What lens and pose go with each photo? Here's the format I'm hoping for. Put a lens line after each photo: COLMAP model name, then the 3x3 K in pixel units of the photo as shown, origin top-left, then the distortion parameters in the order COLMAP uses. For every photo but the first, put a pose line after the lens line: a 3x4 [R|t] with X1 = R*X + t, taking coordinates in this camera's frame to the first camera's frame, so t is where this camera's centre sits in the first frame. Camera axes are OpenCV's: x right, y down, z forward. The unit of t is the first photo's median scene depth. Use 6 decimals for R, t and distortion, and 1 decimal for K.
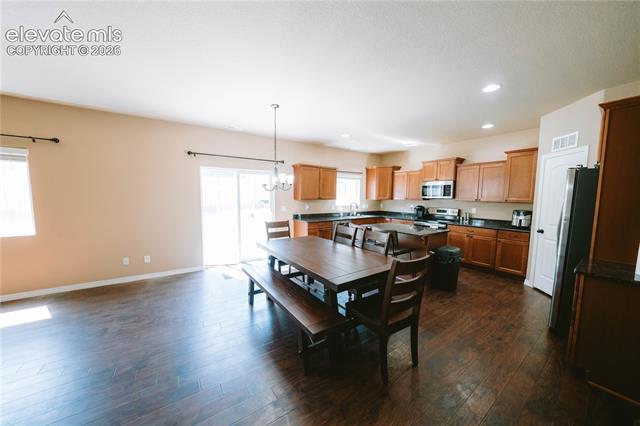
lens RADIAL K [[220.9, 0, 319.4], [0, 220.9, 214.3], [0, 0, 1]] dist [-0.011888, 0.001204]
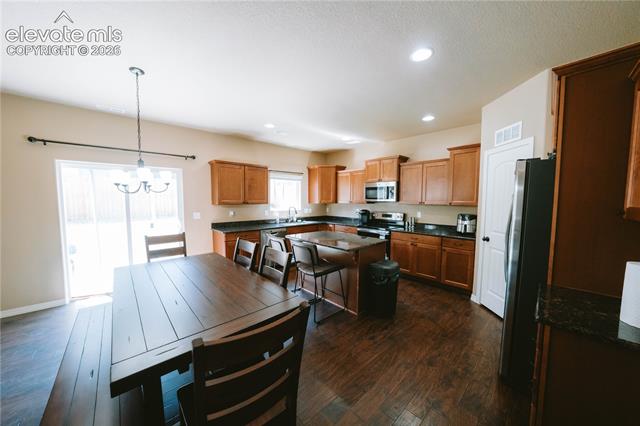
lens RADIAL K [[220.9, 0, 317.0], [0, 220.9, 213.1], [0, 0, 1]] dist [-0.011888, 0.001204]
pose [[0.990694, -0.014696, 0.135309, 0.209118], [0.017627, 0.999635, -0.020491, -0.015919], [-0.134959, 0.022685, 0.990591, 0.203366]]
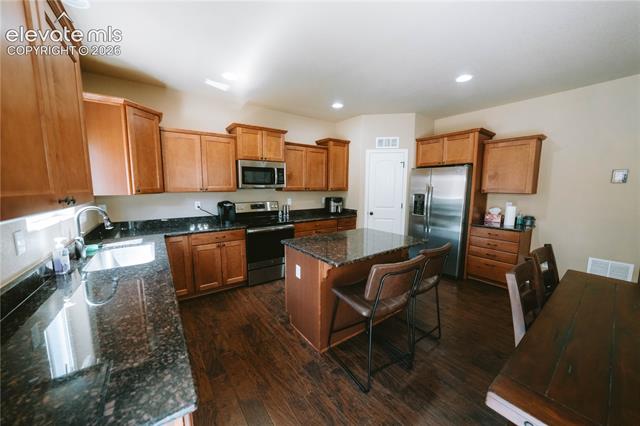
lens RADIAL K [[220.9, 0, 317.2], [0, 220.9, 212.5], [0, 0, 1]] dist [-0.011888, 0.001204]
pose [[-0.013010, -0.124433, 0.992143, -0.176644], [0.082303, 0.988727, 0.125084, -0.091704], [-0.996522, 0.083283, -0.002622, 1.138789]]
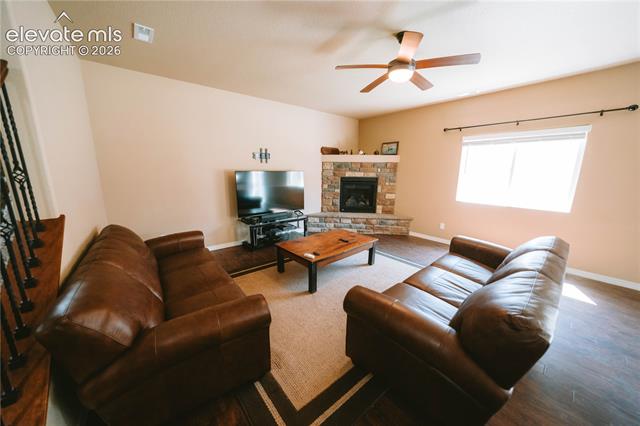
lens RADIAL K [[220.9, 0, 321.8], [0, 220.9, 212.7], [0, 0, 1]] dist [-0.011888, 0.001204]
pose [[0.105285, 0.187268, -0.976650, -0.331802], [-0.093634, 0.979612, 0.177742, 0.017584], [0.990024, 0.072734, 0.120673, -0.205735]]
